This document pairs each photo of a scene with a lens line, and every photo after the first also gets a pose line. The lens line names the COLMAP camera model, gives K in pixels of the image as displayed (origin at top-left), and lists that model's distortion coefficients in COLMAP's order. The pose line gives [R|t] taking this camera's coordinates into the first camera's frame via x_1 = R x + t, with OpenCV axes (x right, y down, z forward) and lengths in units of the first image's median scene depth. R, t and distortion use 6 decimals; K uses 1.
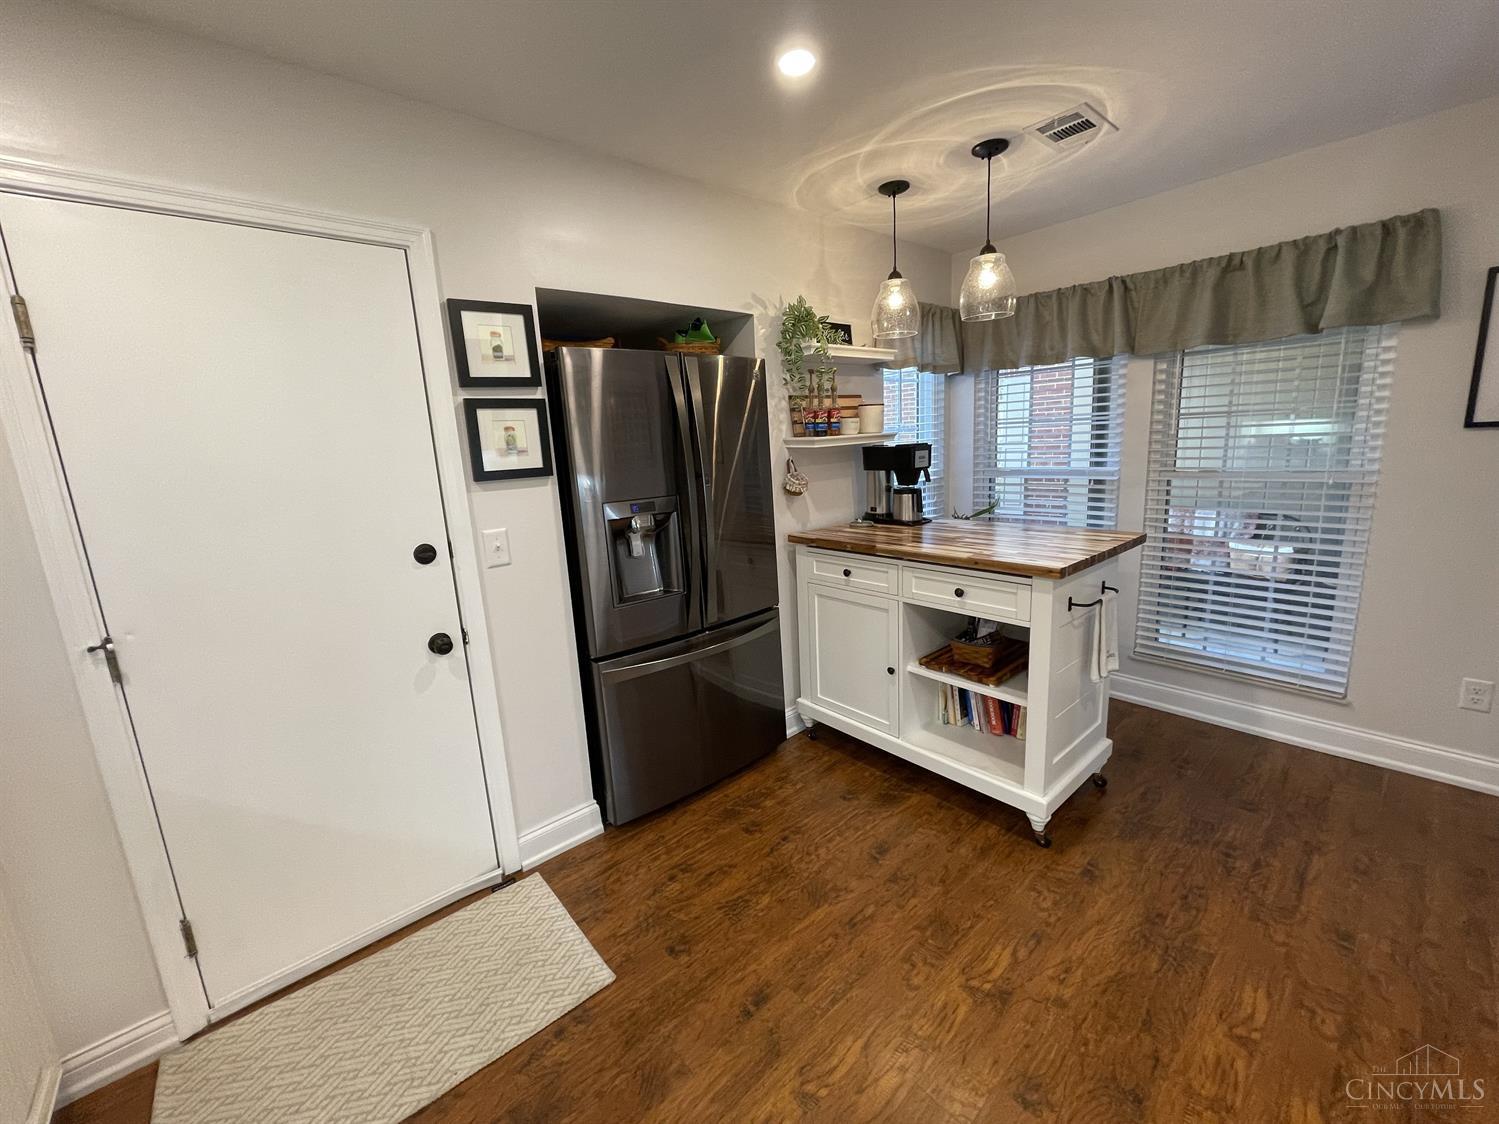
lens RADIAL K [[603.4, 0, 742.8], [0, 603.4, 555.0], [0, 0, 1]] dist [-0.007233, 0.002977]
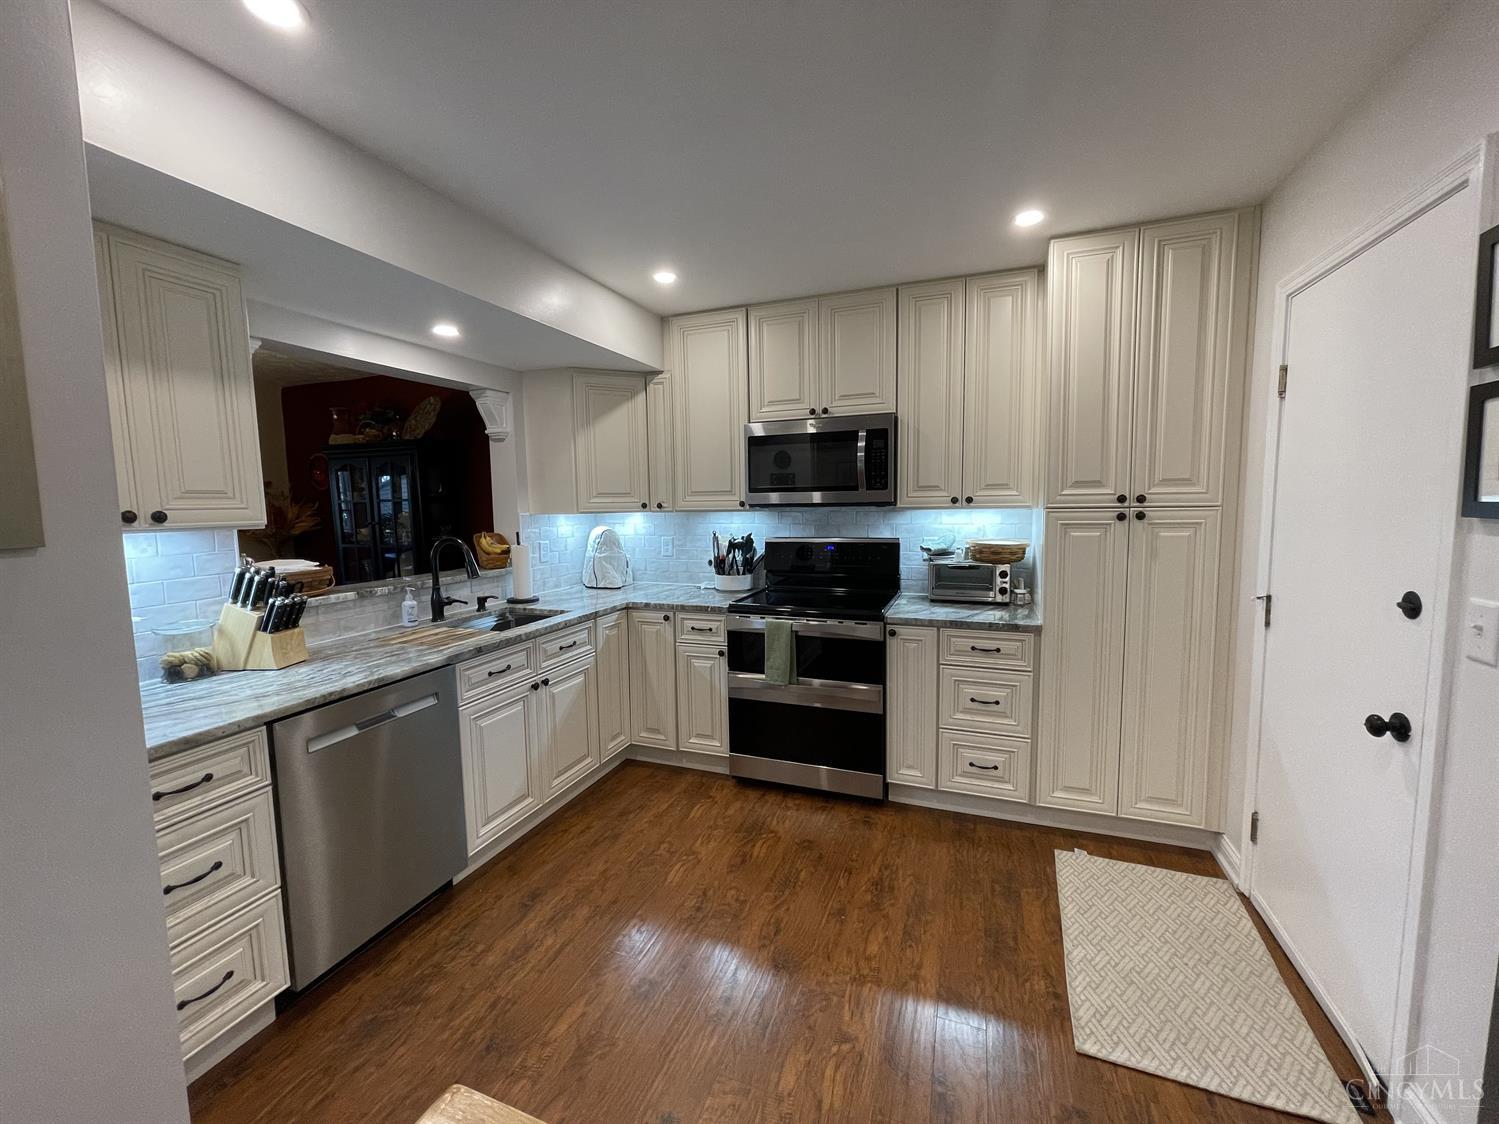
lens RADIAL K [[603.4, 0, 750.4], [0, 603.4, 557.8], [0, 0, 1]] dist [-0.007233, 0.002977]
pose [[-0.881462, 0.112397, -0.458685, 0.616042], [-0.027226, 0.957555, 0.286963, -0.291092], [0.471470, 0.265435, -0.840988, 1.449233]]
